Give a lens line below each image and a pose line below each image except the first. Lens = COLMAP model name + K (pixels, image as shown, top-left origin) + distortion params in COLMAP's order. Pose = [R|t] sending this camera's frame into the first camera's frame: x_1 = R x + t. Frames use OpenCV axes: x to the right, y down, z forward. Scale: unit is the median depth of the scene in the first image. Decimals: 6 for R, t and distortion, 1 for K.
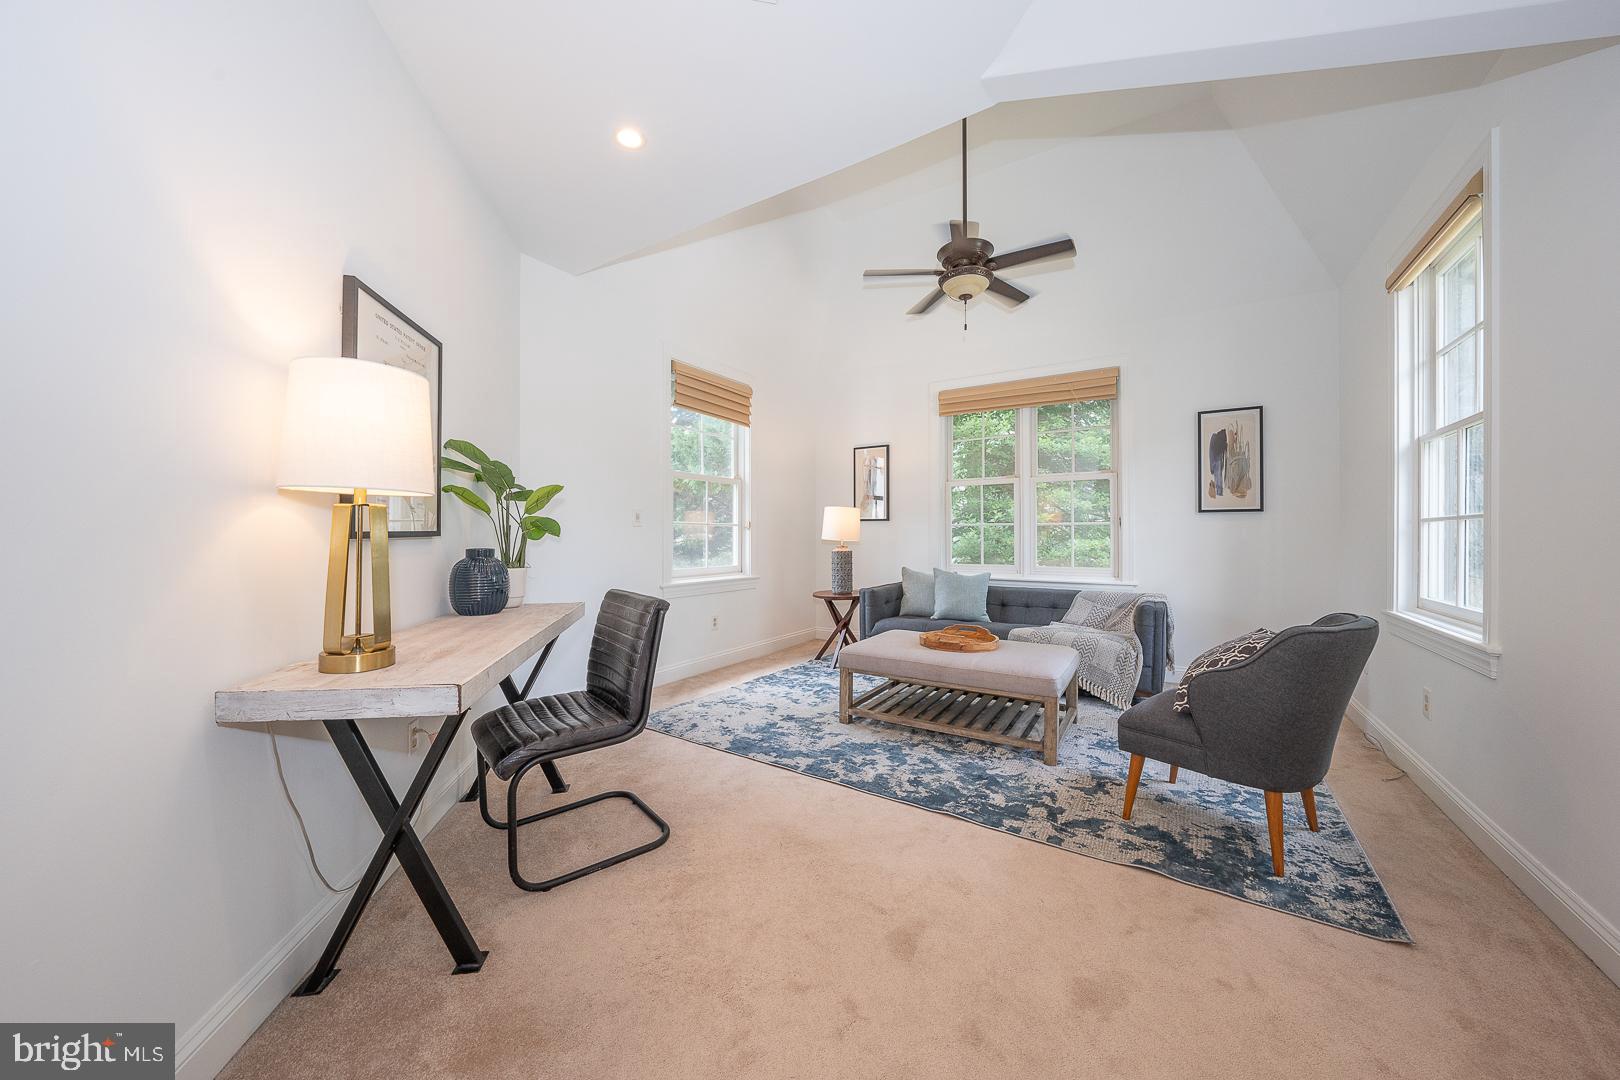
lens RADIAL K [[553.3, 0, 808.4], [0, 553.3, 533.2], [0, 0, 1]] dist [-0.029549, 0.006815]
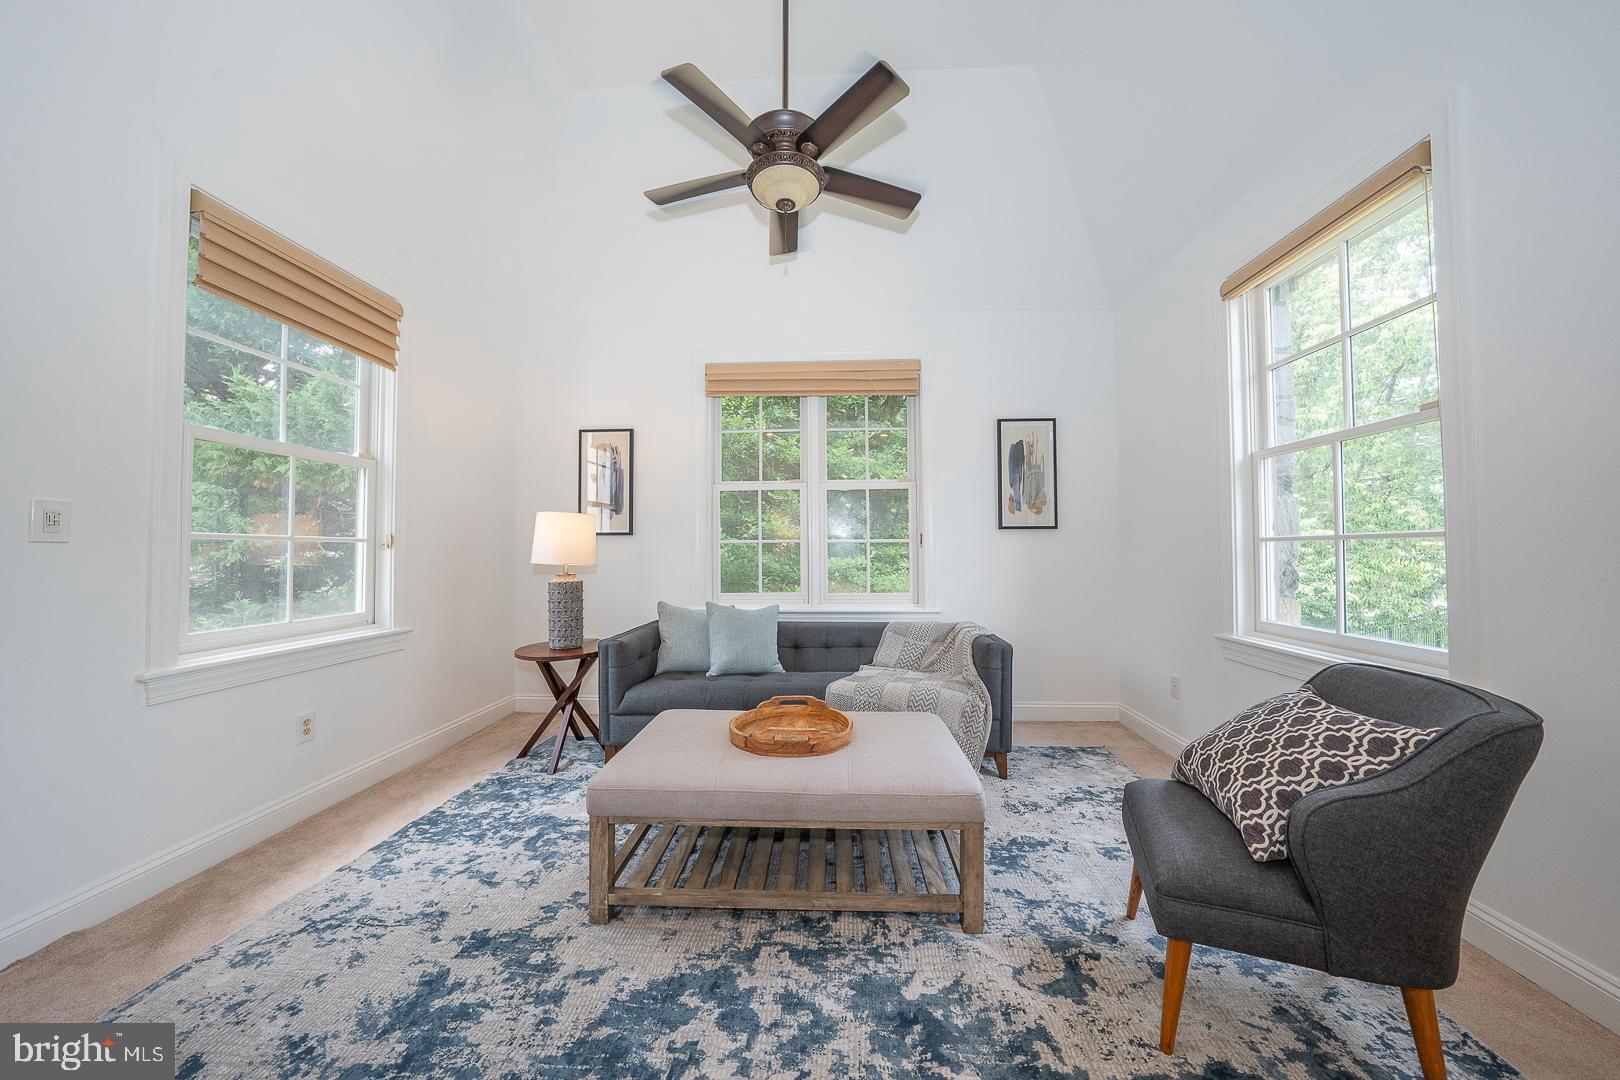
lens RADIAL K [[553.3, 0, 808.4], [0, 553.3, 533.2], [0, 0, 1]] dist [-0.029549, 0.006815]
pose [[0.863506, 0.010715, 0.504224, -0.023161], [0.003329, 0.999631, -0.026943, -0.007547], [-0.504327, 0.024944, 0.863153, 0.369928]]
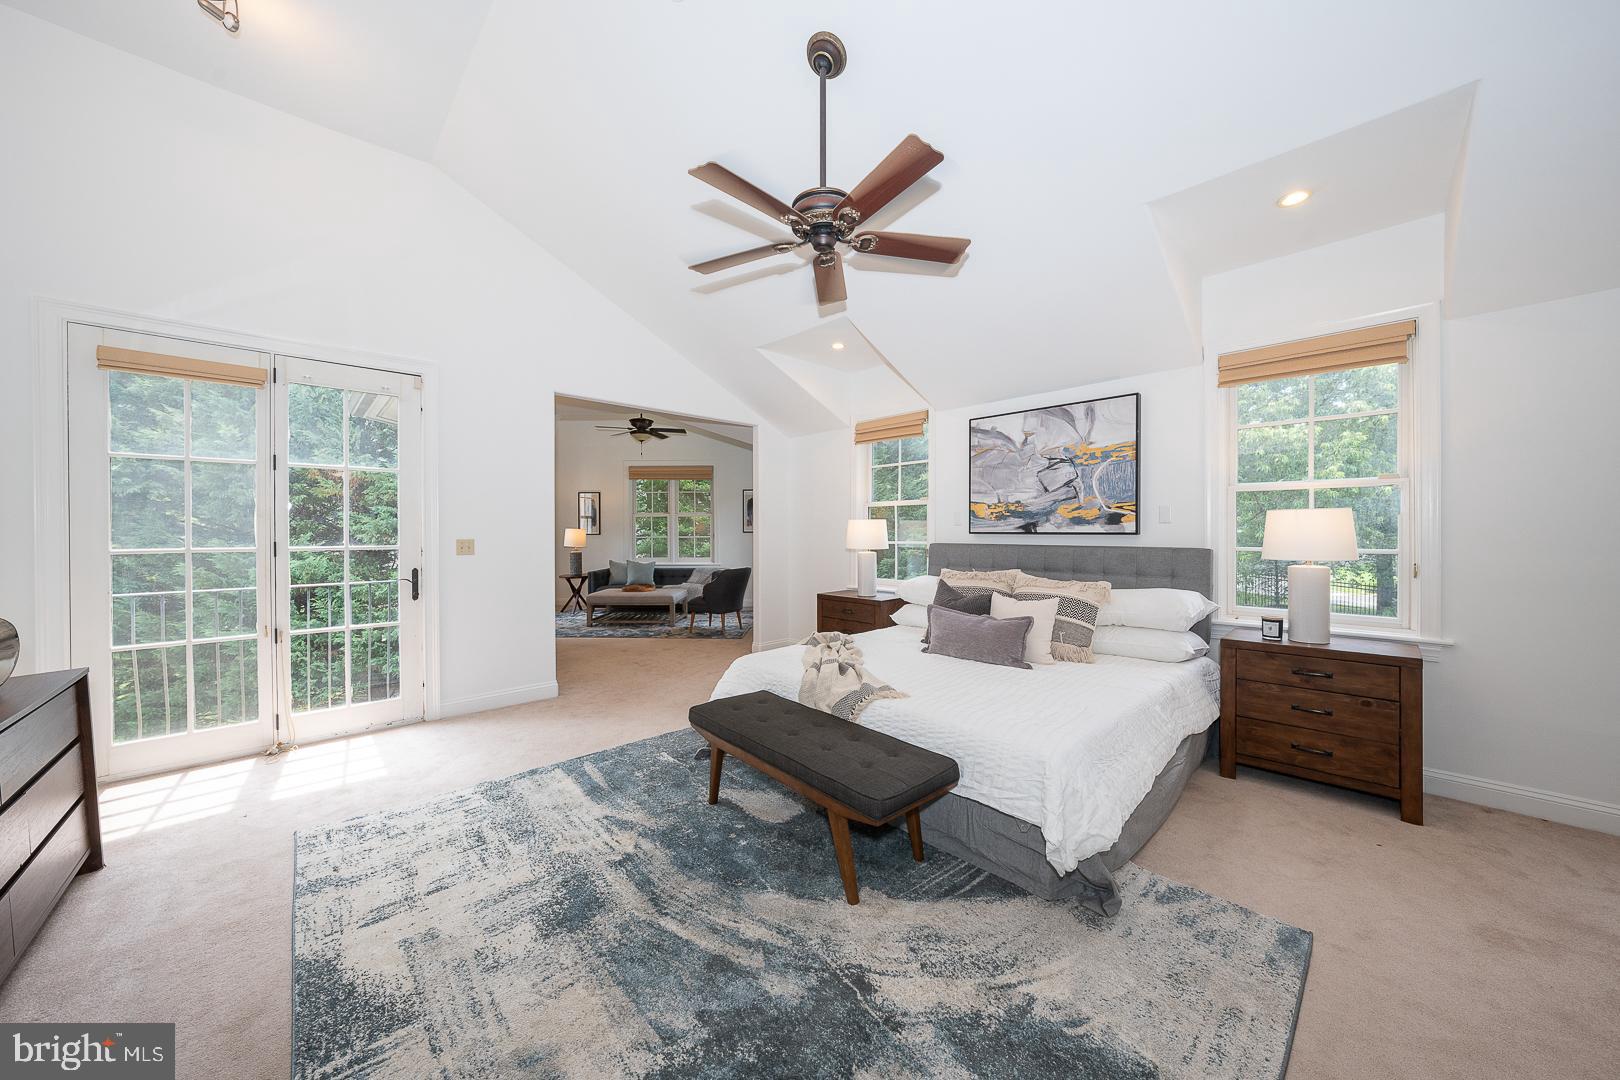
lens RADIAL K [[553.3, 0, 808.4], [0, 553.3, 533.2], [0, 0, 1]] dist [-0.029549, 0.006815]
pose [[0.849121, -0.002477, 0.528192, -0.303504], [0.002368, 0.999997, 0.000884, -0.037702], [-0.528193, 0.000500, 0.849124, -1.172415]]
